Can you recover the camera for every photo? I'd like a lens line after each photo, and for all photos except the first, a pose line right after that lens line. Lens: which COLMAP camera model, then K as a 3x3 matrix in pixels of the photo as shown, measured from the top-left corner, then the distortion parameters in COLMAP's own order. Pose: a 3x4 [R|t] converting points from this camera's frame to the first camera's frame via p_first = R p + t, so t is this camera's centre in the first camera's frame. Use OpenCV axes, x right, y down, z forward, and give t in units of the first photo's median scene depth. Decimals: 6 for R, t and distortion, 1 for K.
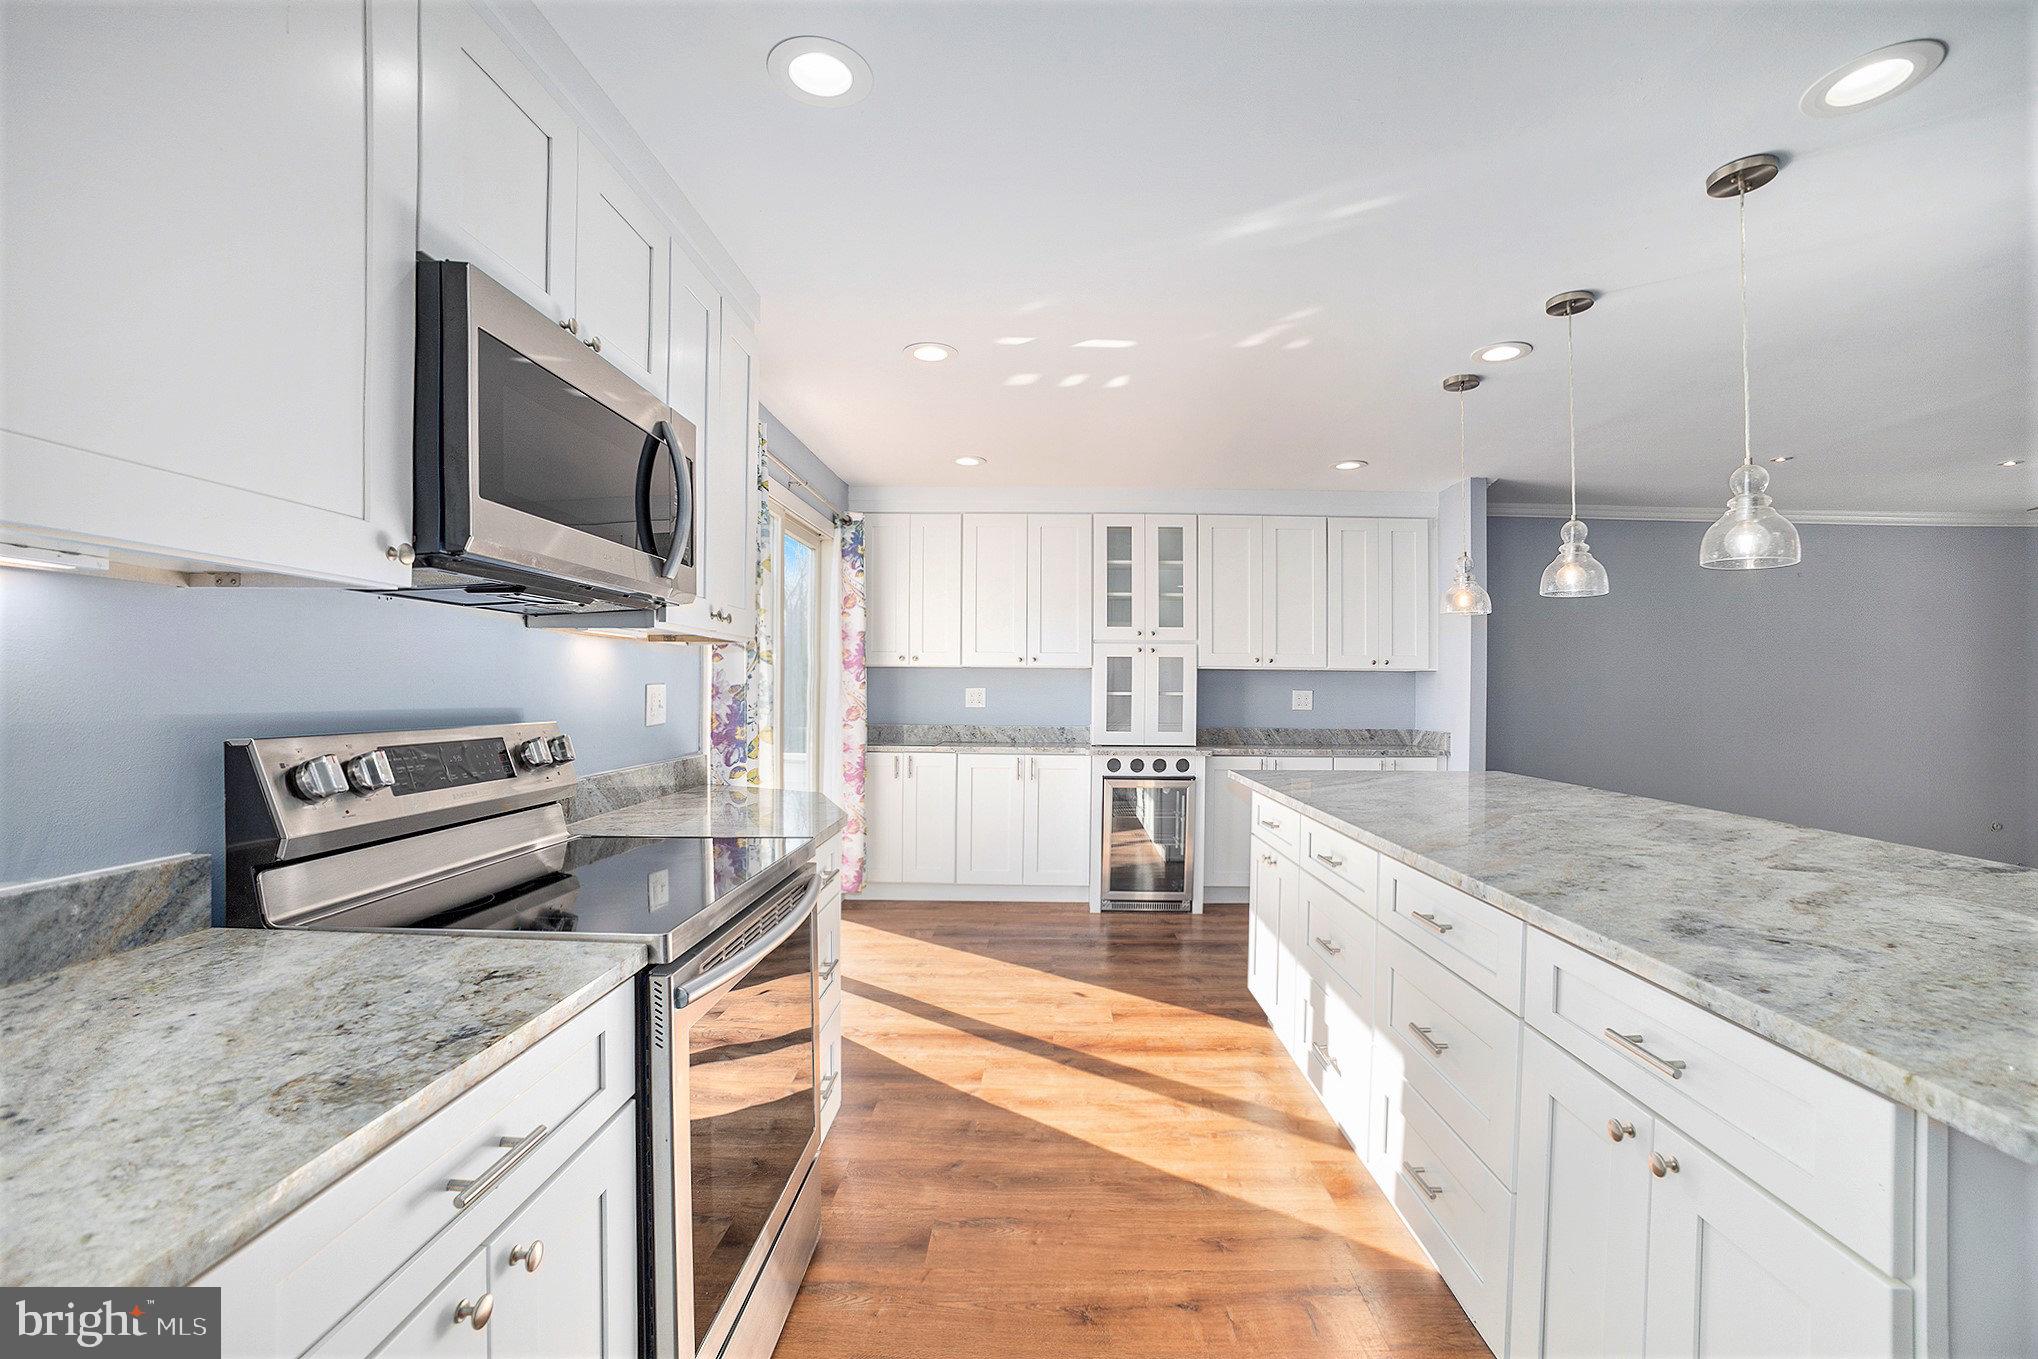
lens RADIAL K [[772.4, 0, 1027.1], [0, 772.4, 685.0], [0, 0, 1]] dist [-0.021768, 0.000184]
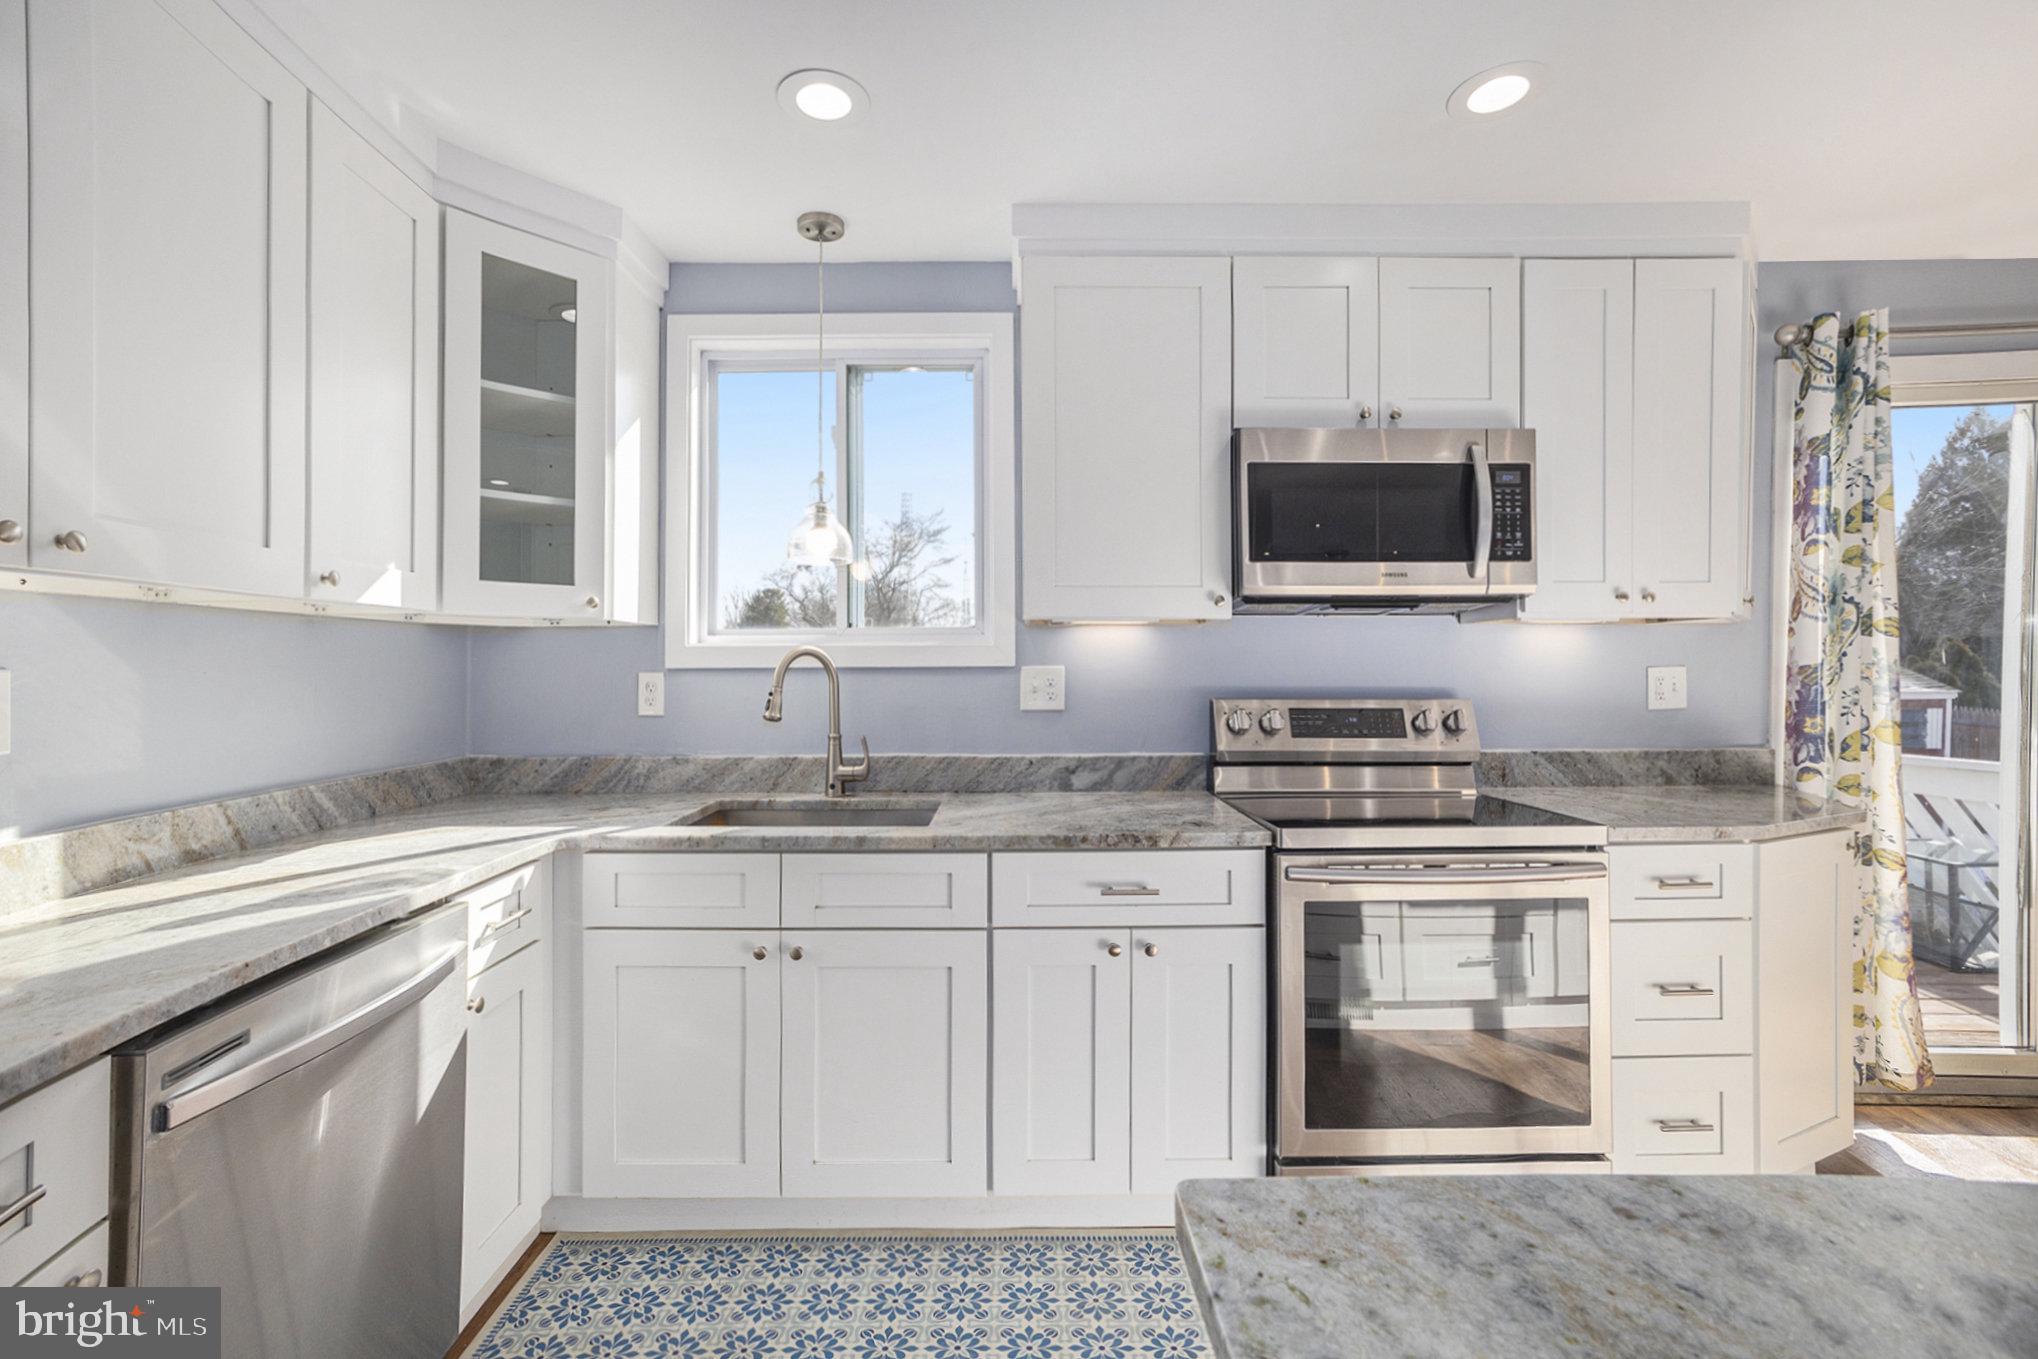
lens RADIAL K [[858.4, 0, 1017.7], [0, 858.4, 665.8], [0, 0, 1]] dist [-0.028739, 0.000045]
pose [[0.041644, -0.005127, -0.999119, 0.748619], [0.012281, 0.999914, -0.004619, -0.008746], [0.999057, -0.012077, 0.041703, 0.237650]]
